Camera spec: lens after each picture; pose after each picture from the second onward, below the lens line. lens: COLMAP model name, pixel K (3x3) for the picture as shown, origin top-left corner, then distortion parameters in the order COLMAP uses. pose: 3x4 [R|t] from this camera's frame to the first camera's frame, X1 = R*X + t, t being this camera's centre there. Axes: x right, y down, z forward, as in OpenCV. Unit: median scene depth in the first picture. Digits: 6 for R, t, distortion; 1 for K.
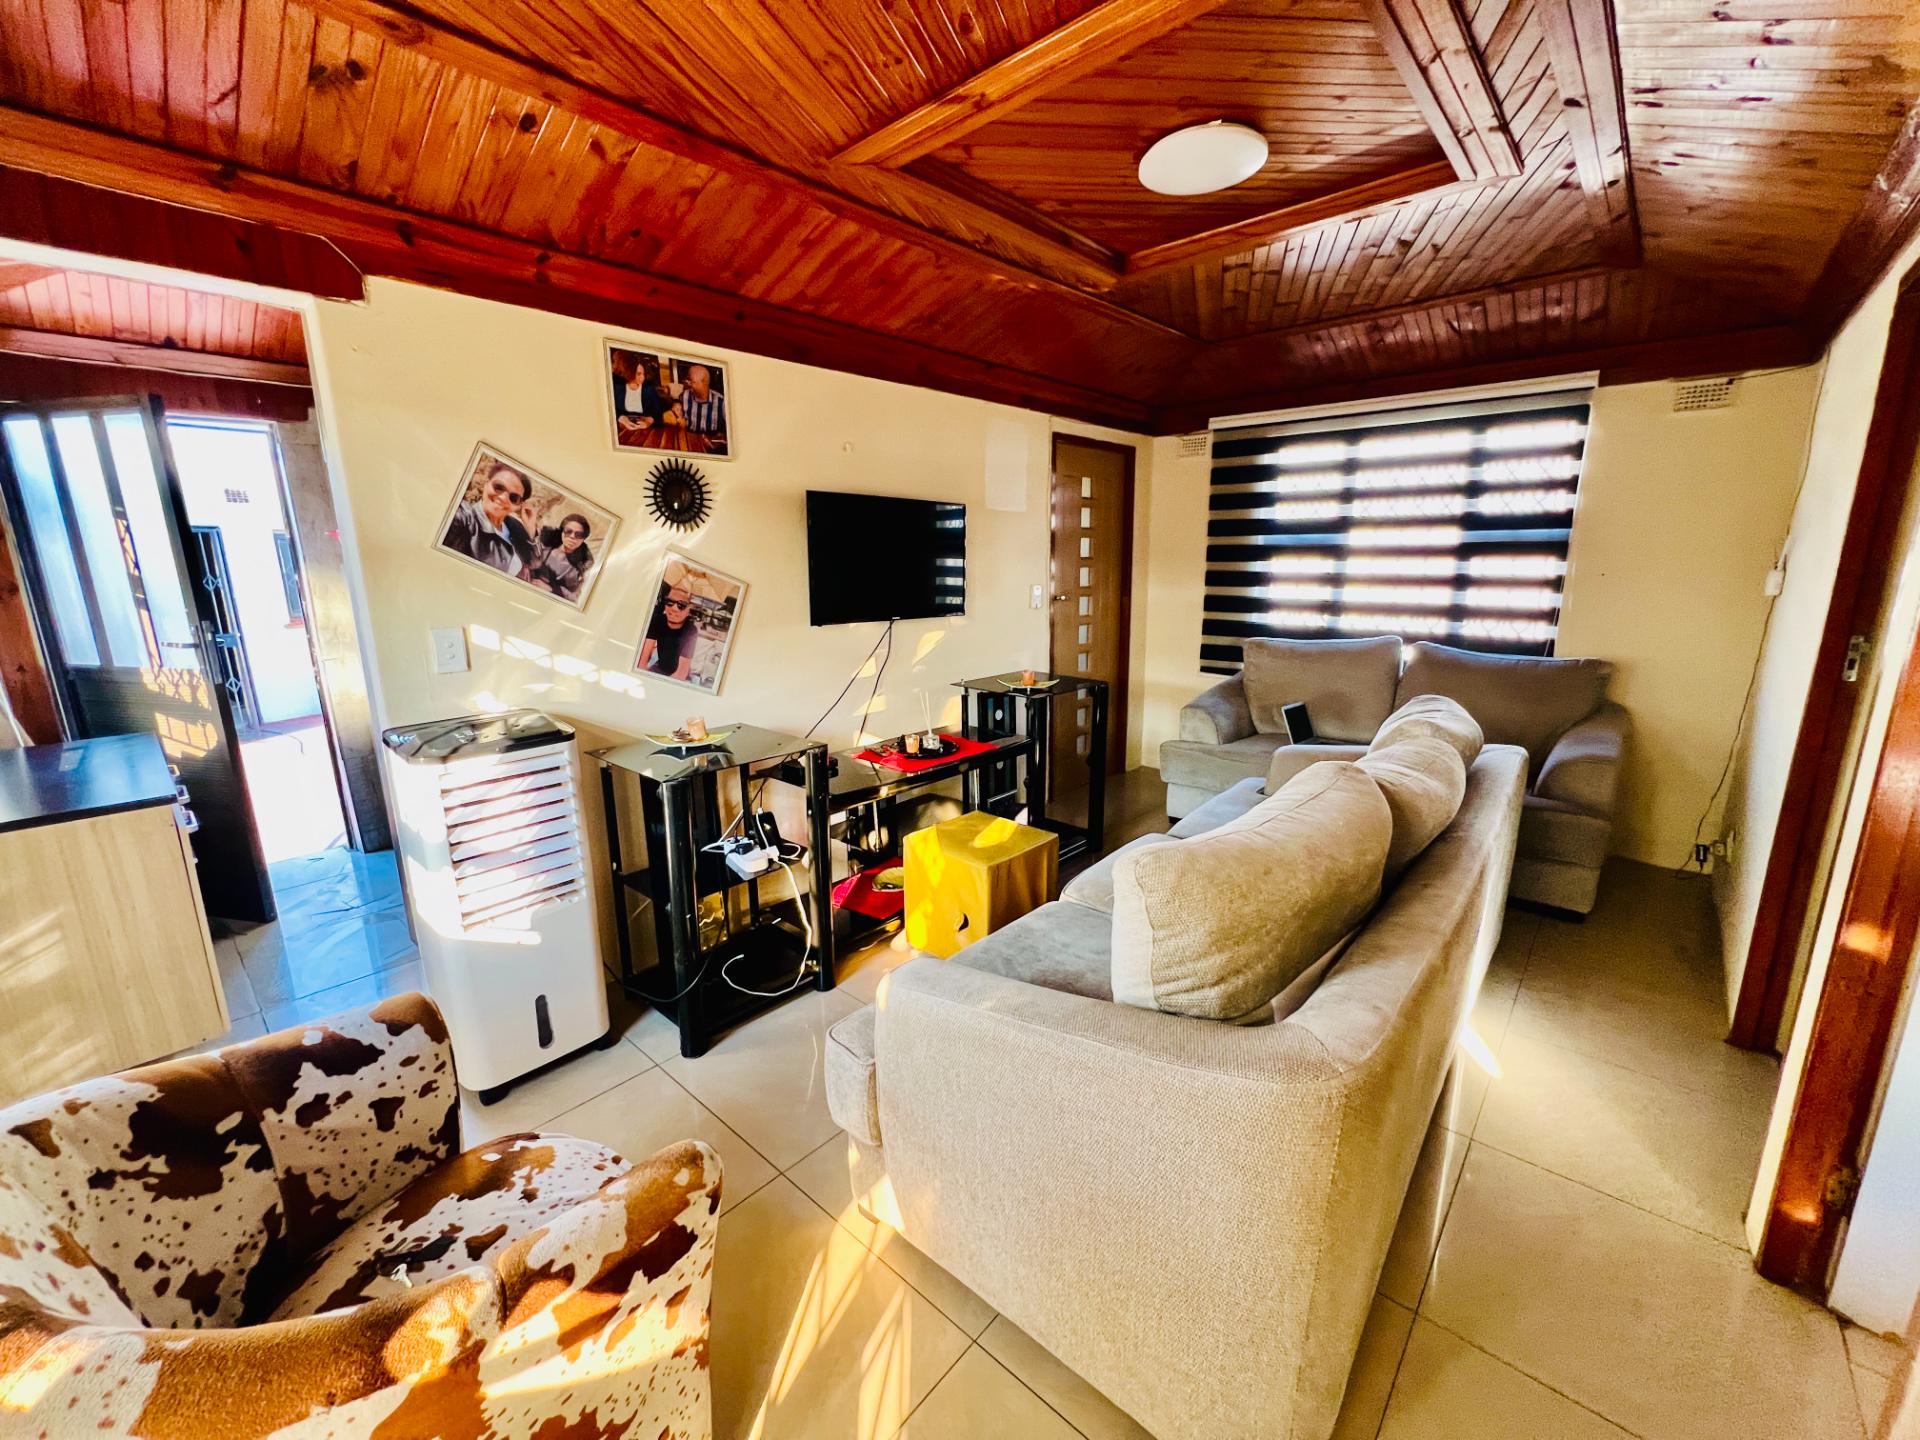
lens RADIAL K [[769.3, 0, 957.6], [0, 769.3, 722.6], [0, 0, 1]] dist [-0.004500, 0.001235]
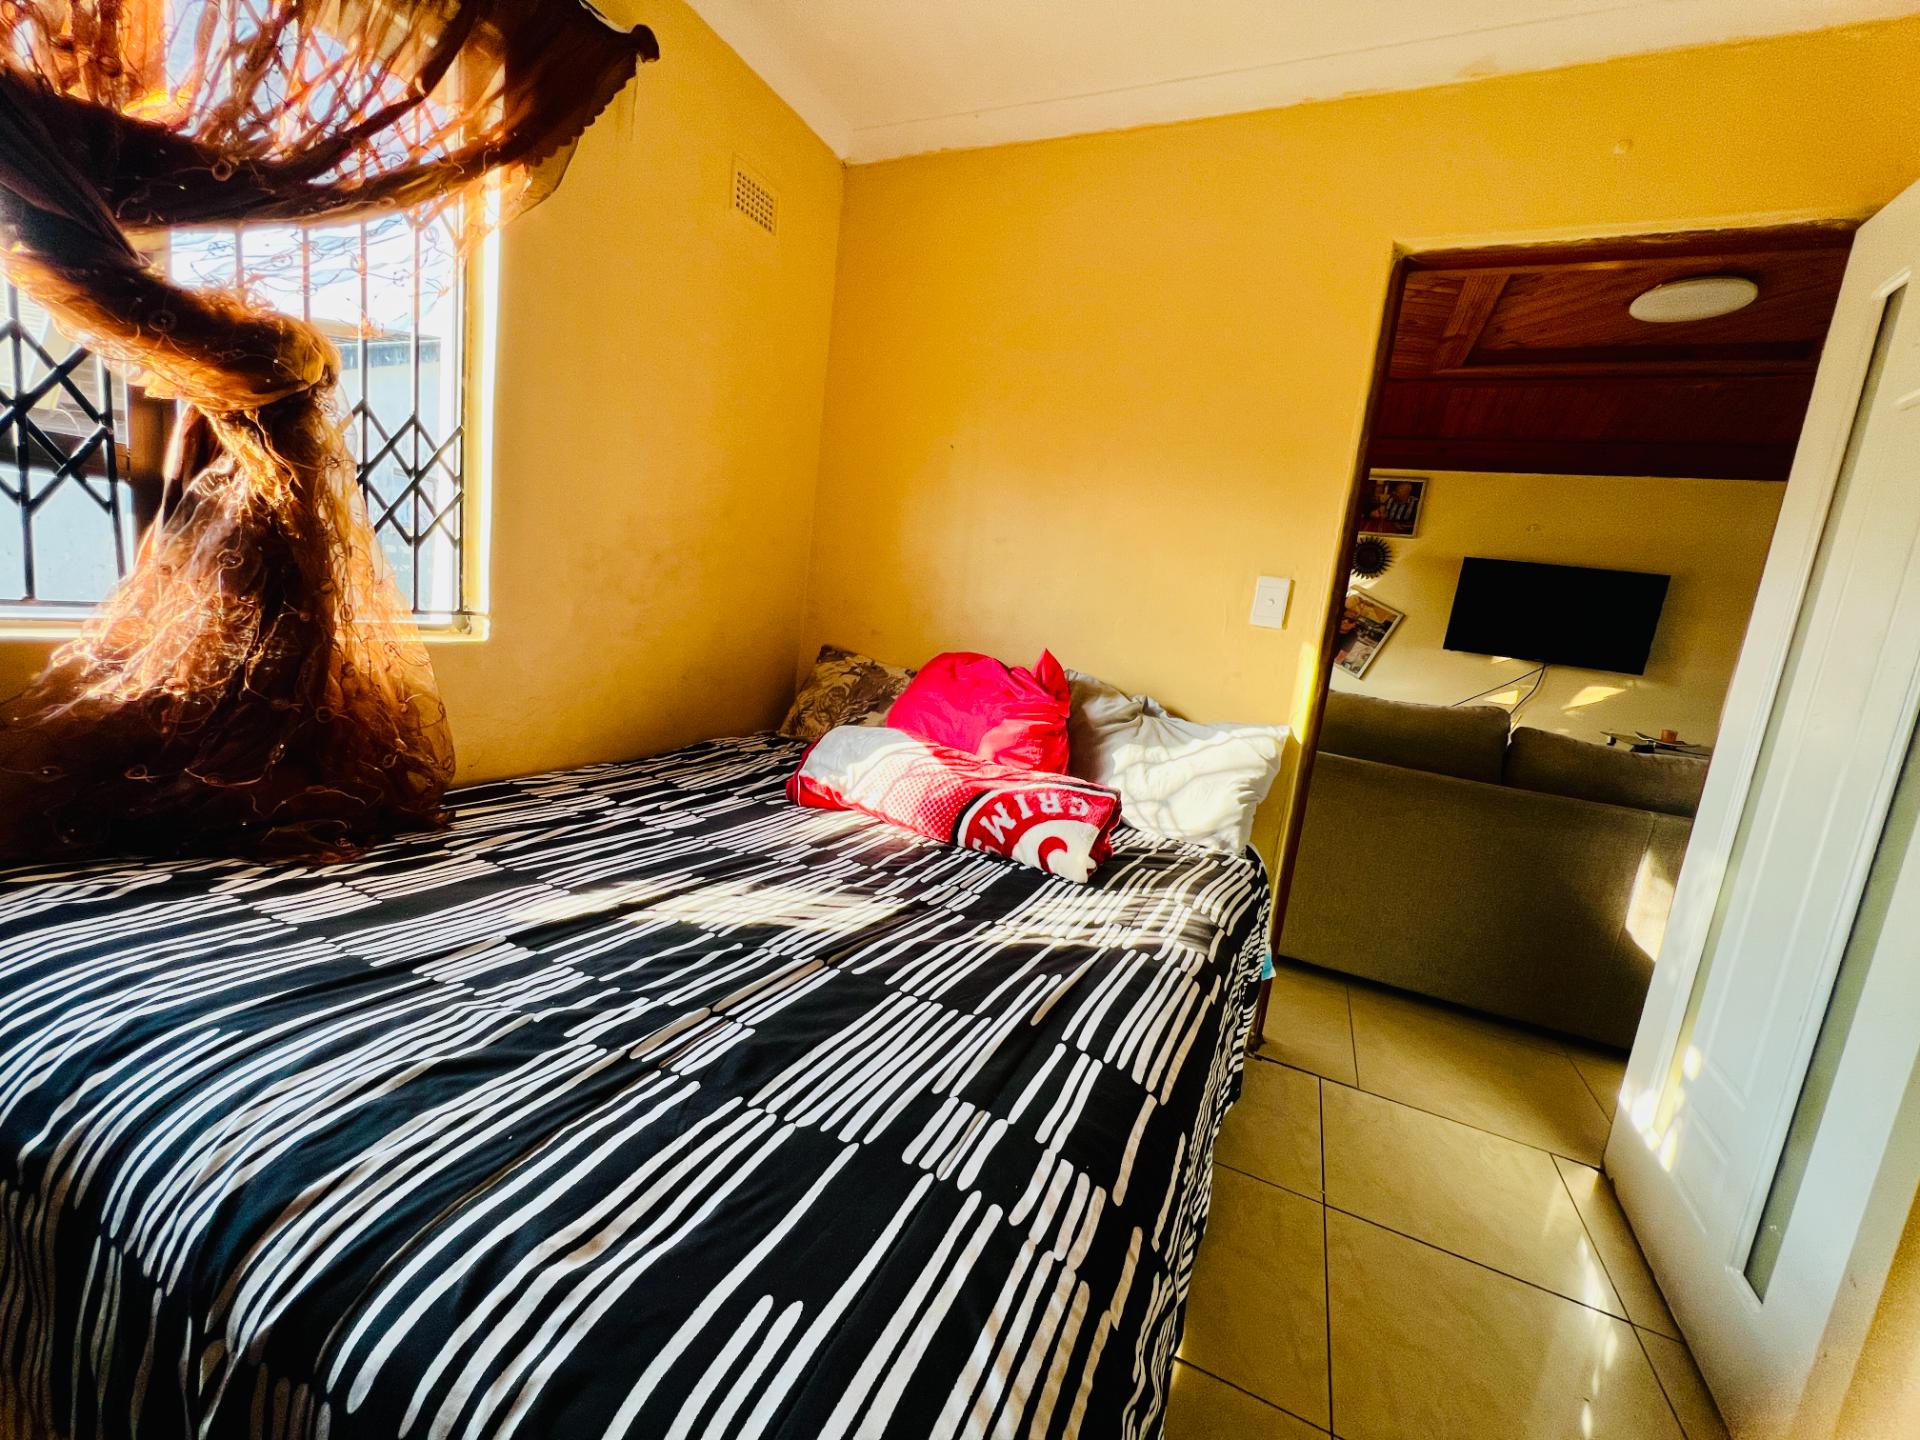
lens RADIAL K [[769.3, 0, 959.7], [0, 769.3, 719.5], [0, 0, 1]] dist [-0.004500, 0.001235]
pose [[0.293572, 0.191828, -0.936492, 1.015013], [-0.320789, 0.942621, 0.092523, 0.172775], [0.900505, 0.273254, 0.338264, -0.288752]]
